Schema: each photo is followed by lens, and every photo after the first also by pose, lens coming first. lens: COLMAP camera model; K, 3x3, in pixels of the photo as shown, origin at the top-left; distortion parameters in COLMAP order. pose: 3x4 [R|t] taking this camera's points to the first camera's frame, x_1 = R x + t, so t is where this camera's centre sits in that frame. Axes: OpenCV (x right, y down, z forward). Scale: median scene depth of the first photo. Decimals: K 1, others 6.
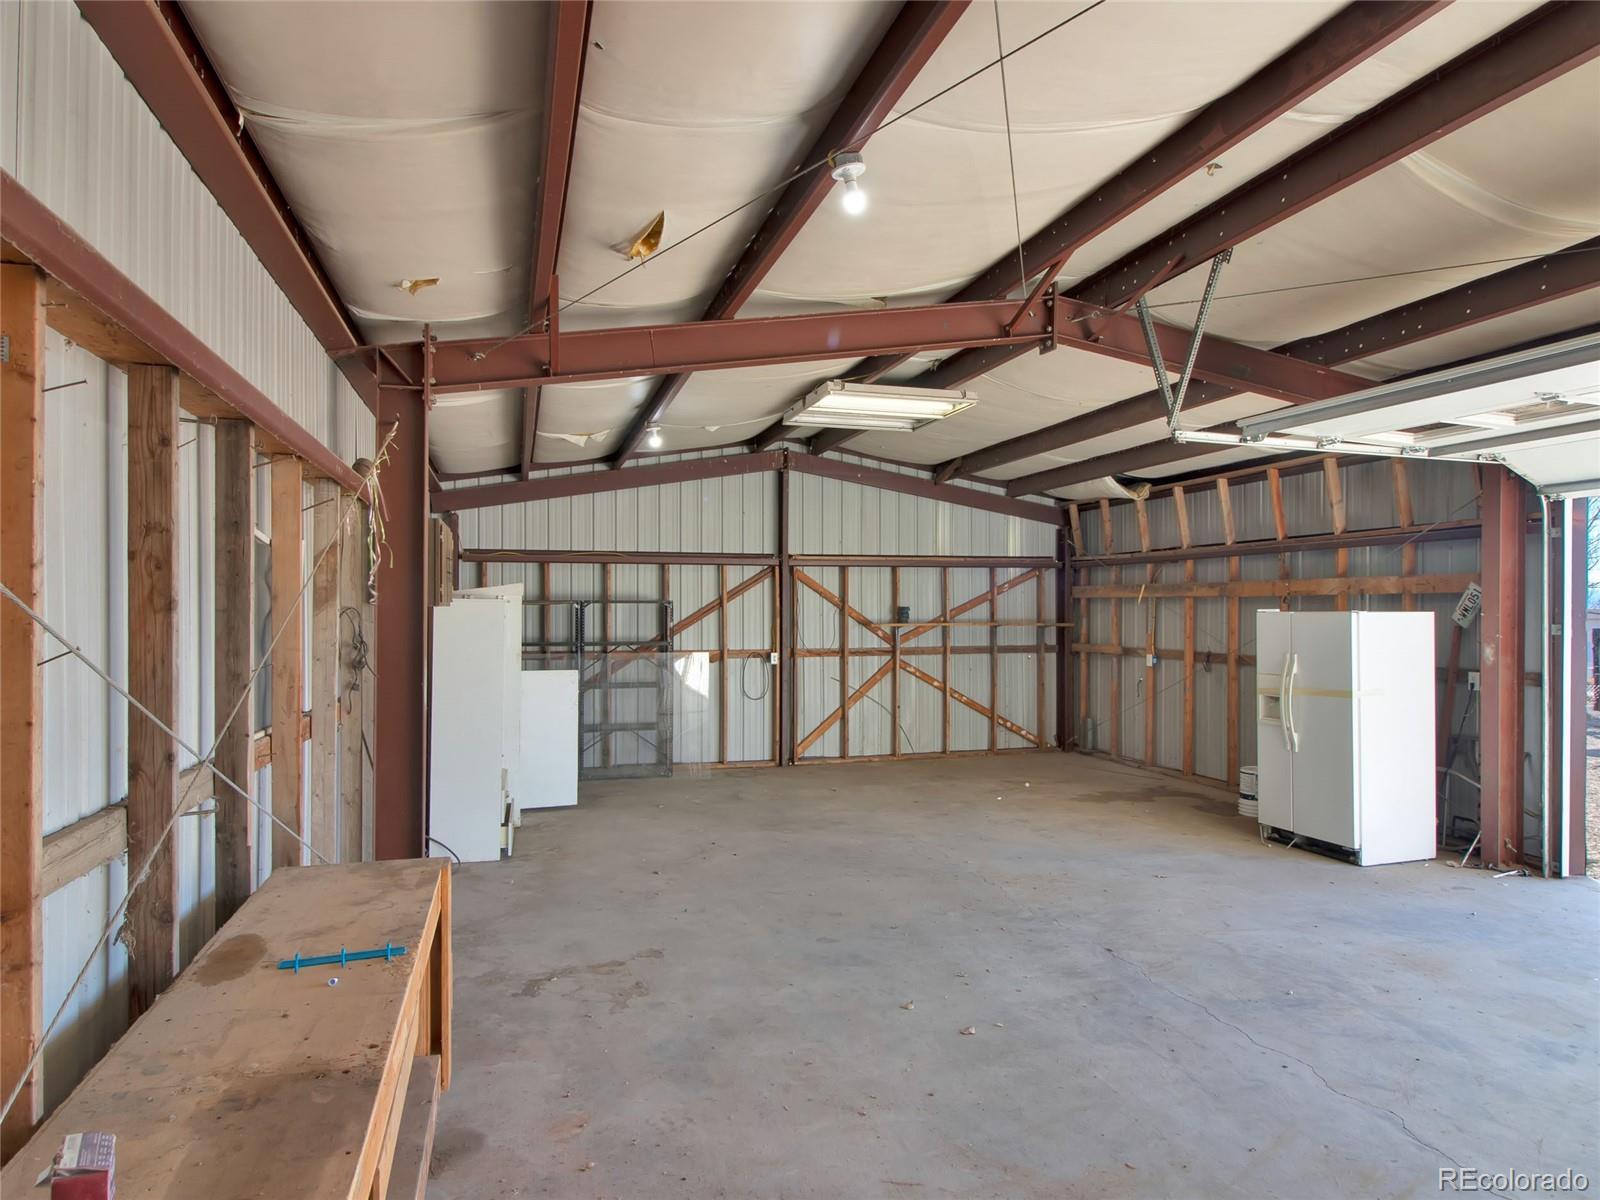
lens RADIAL K [[957.3, 0, 791.8], [0, 957.3, 600.6], [0, 0, 1]] dist [-0.000114, -0.012688]
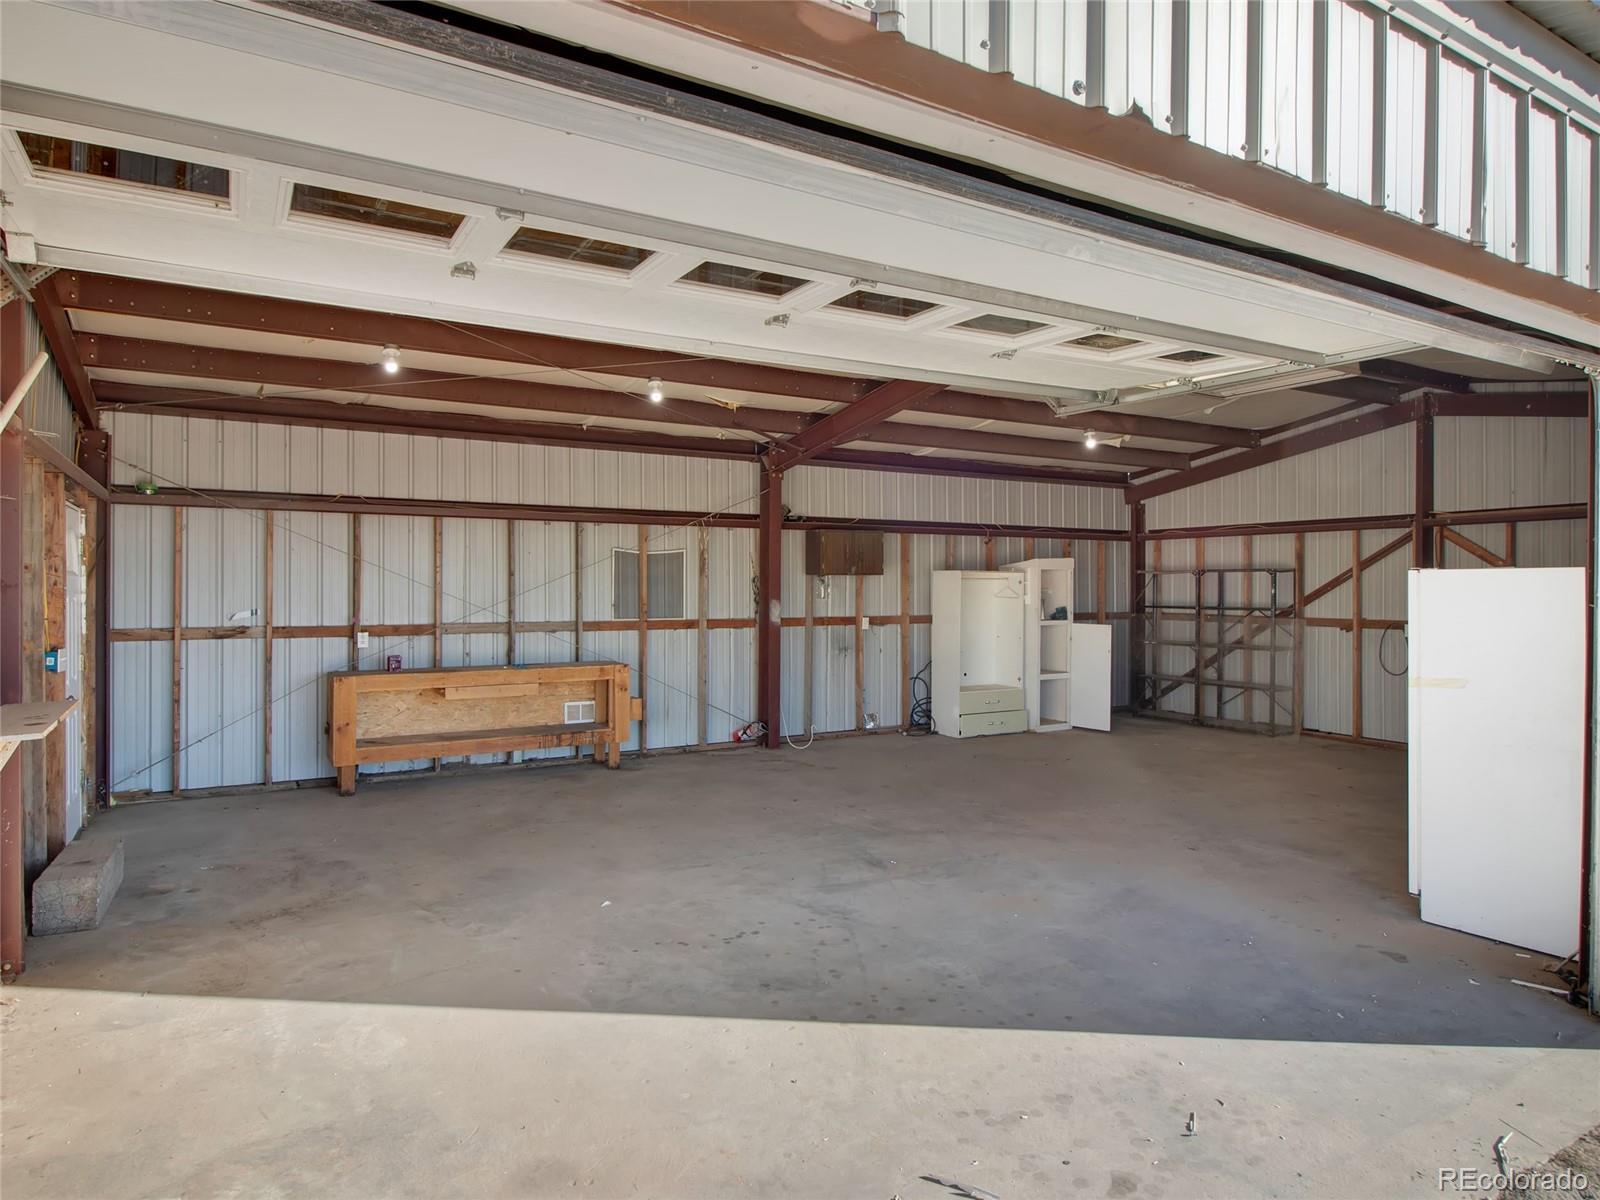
lens RADIAL K [[957.3, 0, 791.8], [0, 957.3, 600.6], [0, 0, 1]] dist [-0.000114, -0.012688]
pose [[0.249574, 0.013694, -0.968259, 1.346857], [0.011404, 0.999789, 0.017079, 0.019612], [0.968288, -0.015305, 0.249366, 0.413764]]
